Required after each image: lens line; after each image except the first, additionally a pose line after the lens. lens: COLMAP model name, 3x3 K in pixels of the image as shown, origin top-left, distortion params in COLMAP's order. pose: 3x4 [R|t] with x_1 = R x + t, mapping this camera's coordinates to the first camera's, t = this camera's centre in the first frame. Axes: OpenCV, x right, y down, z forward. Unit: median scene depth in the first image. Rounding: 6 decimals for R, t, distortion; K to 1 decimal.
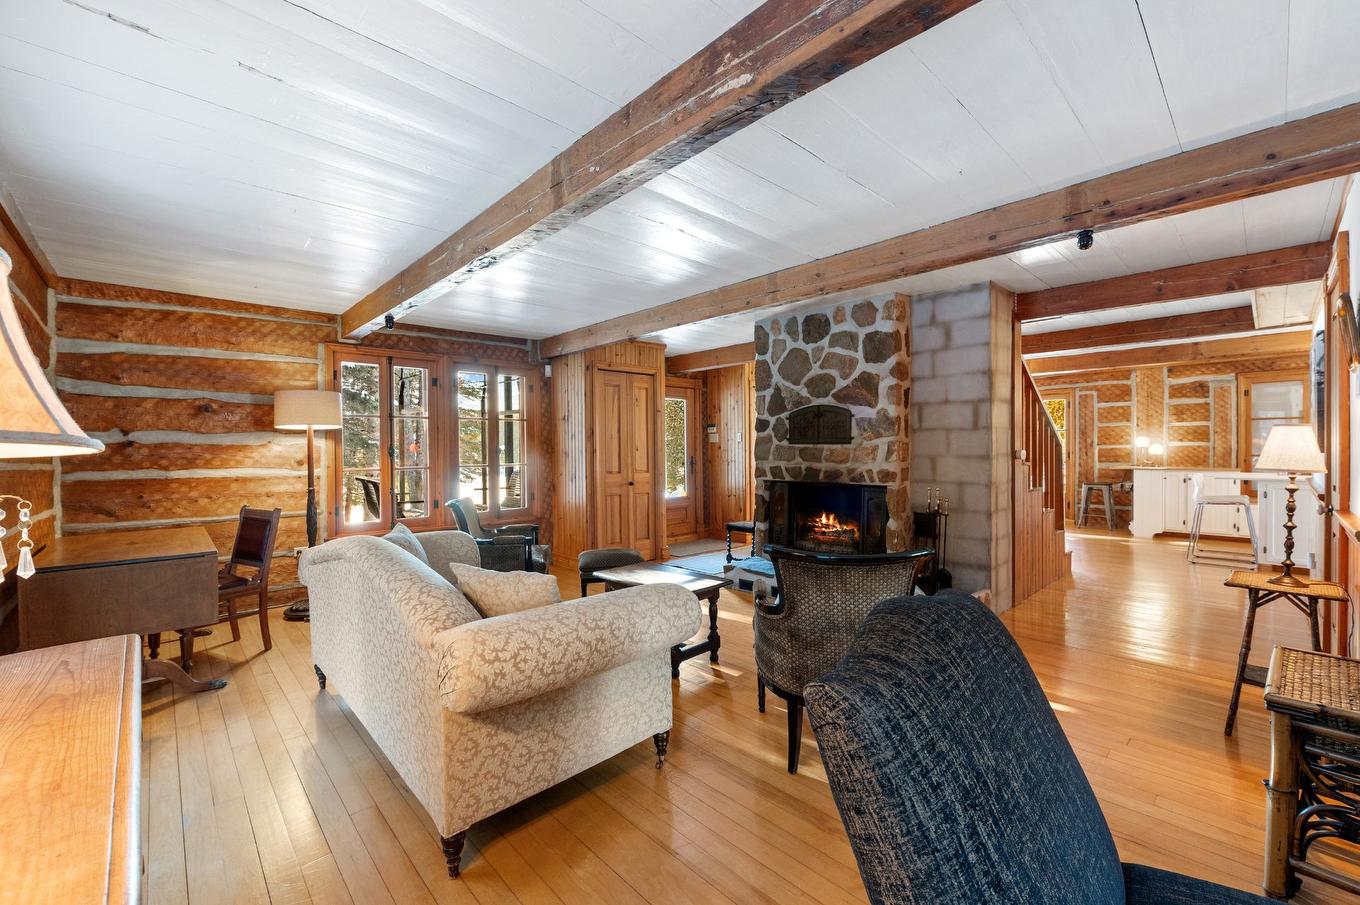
lens RADIAL K [[555.5, 0, 681.2], [0, 555.5, 452.2], [0, 0, 1]] dist [-0.005952, -0.000739]
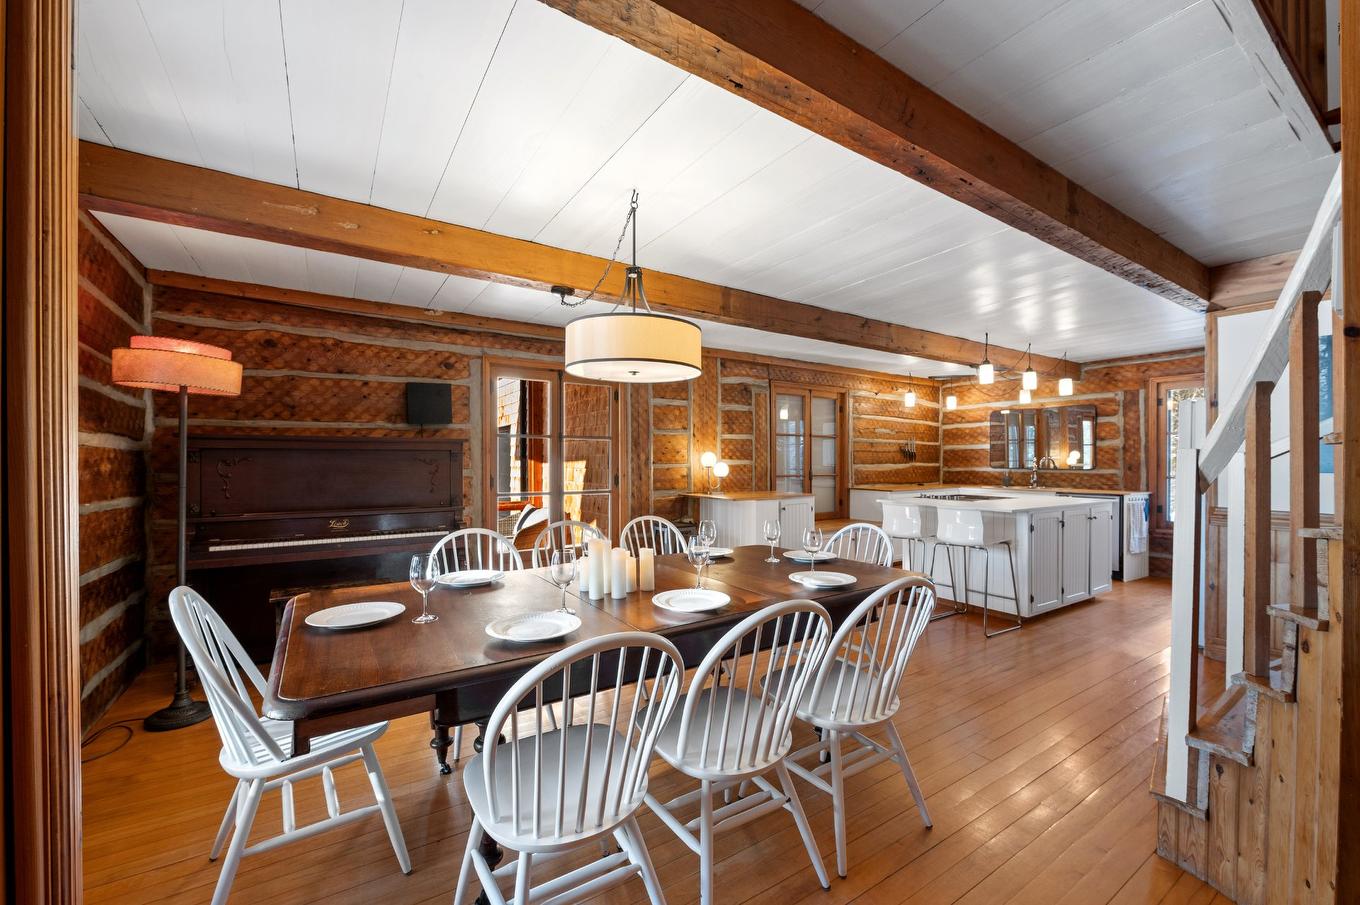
lens RADIAL K [[555.5, 0, 692.0], [0, 555.5, 462.6], [0, 0, 1]] dist [-0.005952, -0.000739]
pose [[0.165734, 0.004855, 0.986159, 0.217989], [0.006755, 0.999959, -0.006058, -0.016407], [-0.986147, 0.007666, 0.165695, 1.465191]]
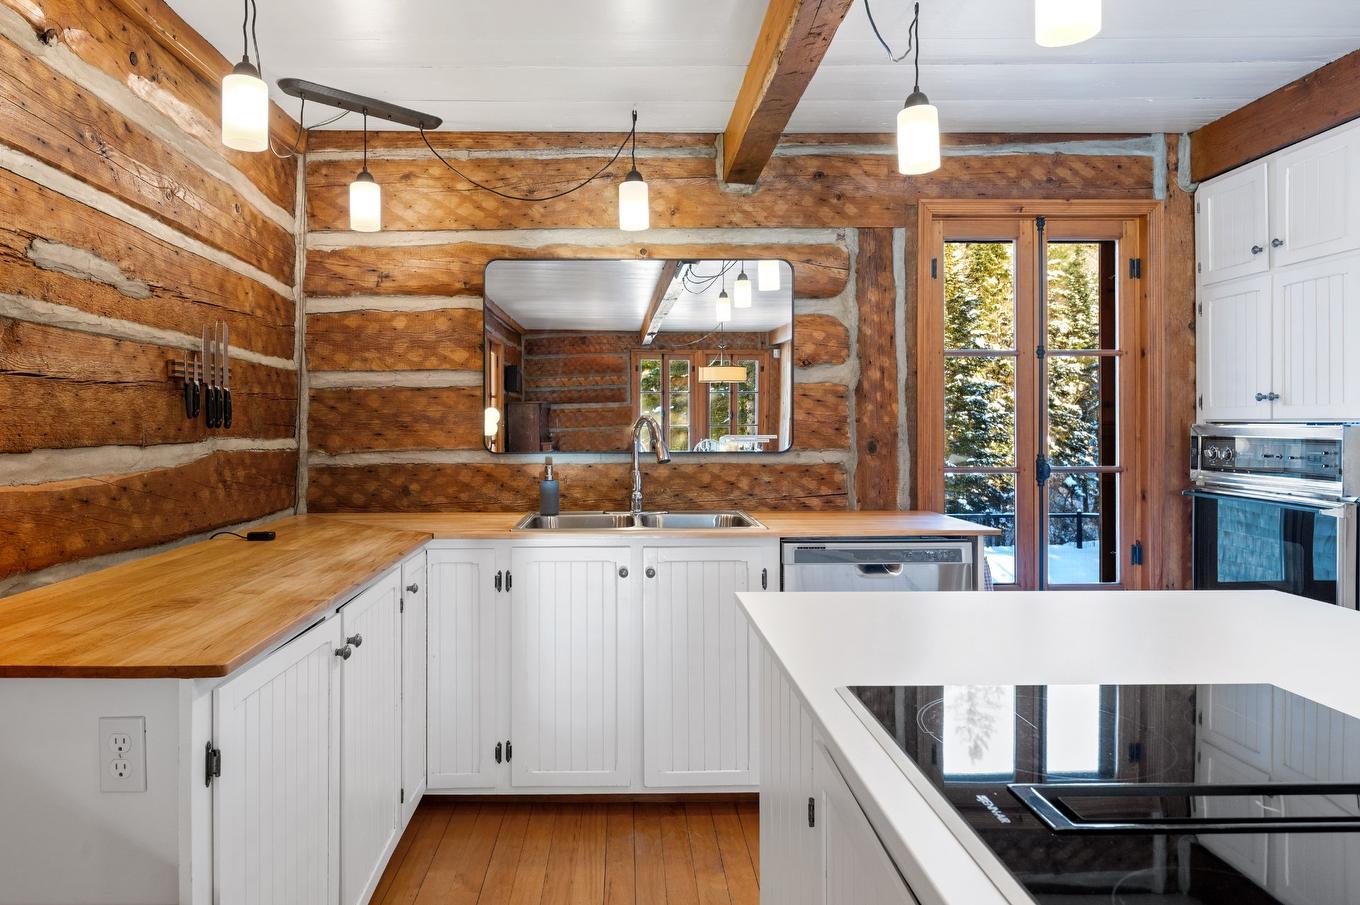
lens RADIAL K [[820.7, 0, 624.7], [0, 820.7, 425.6], [0, 0, 1]] dist [-0.007835, -0.003074]
pose [[-0.733095, 0.010747, 0.680041, 1.319780], [0.016767, 0.999857, 0.002274, -0.026623], [-0.679920, 0.013069, -0.733170, 1.315712]]
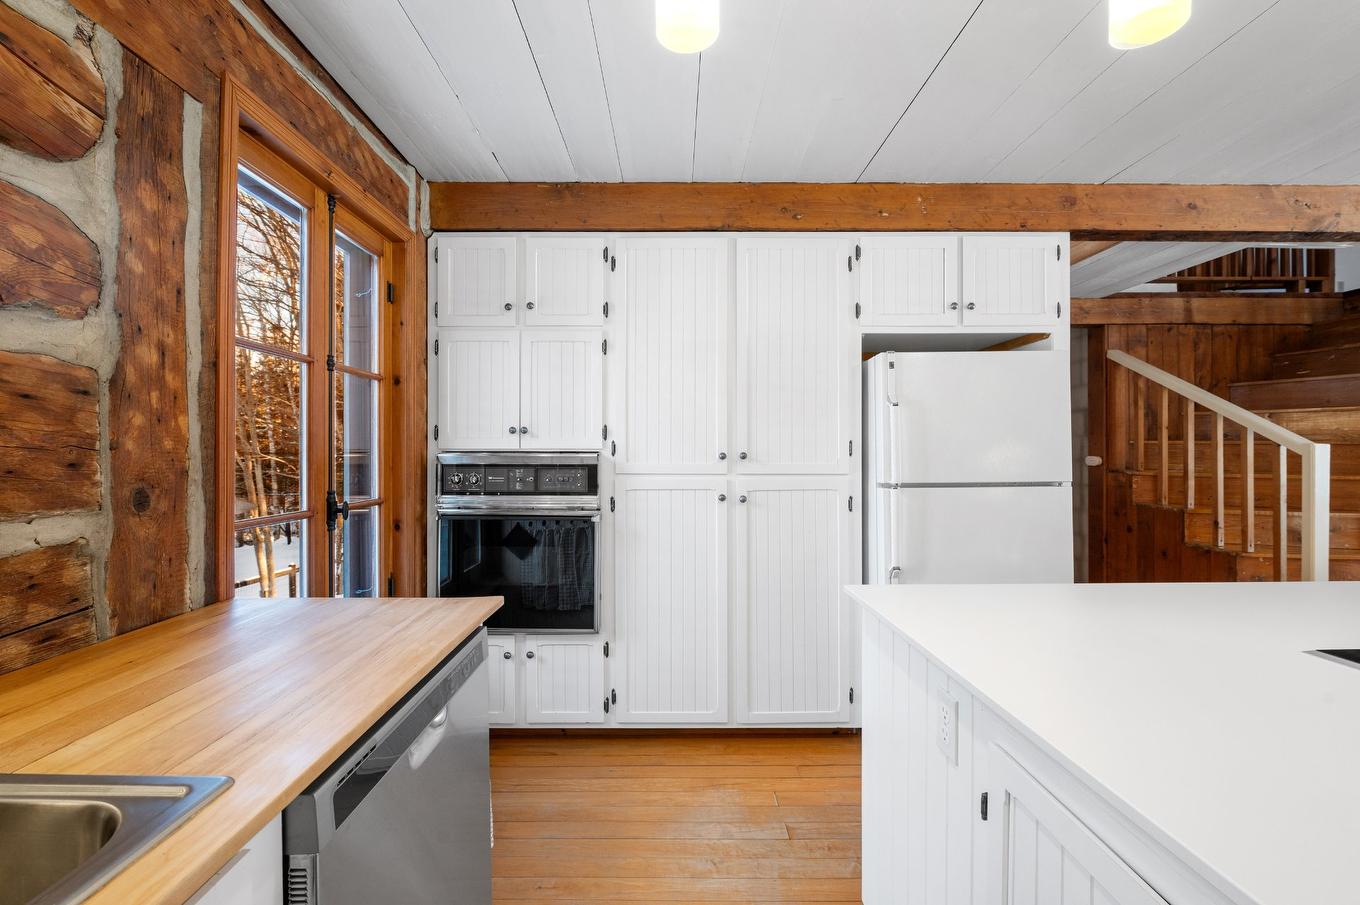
lens RADIAL K [[555.5, 0, 673.1], [0, 555.5, 449.0], [0, 0, 1]] dist [-0.005952, -0.000739]
pose [[-0.690453, 0.008667, -0.723325, 1.638580], [0.001941, 0.999947, 0.010129, -0.026616], [0.723375, 0.005590, -0.690433, 1.001721]]
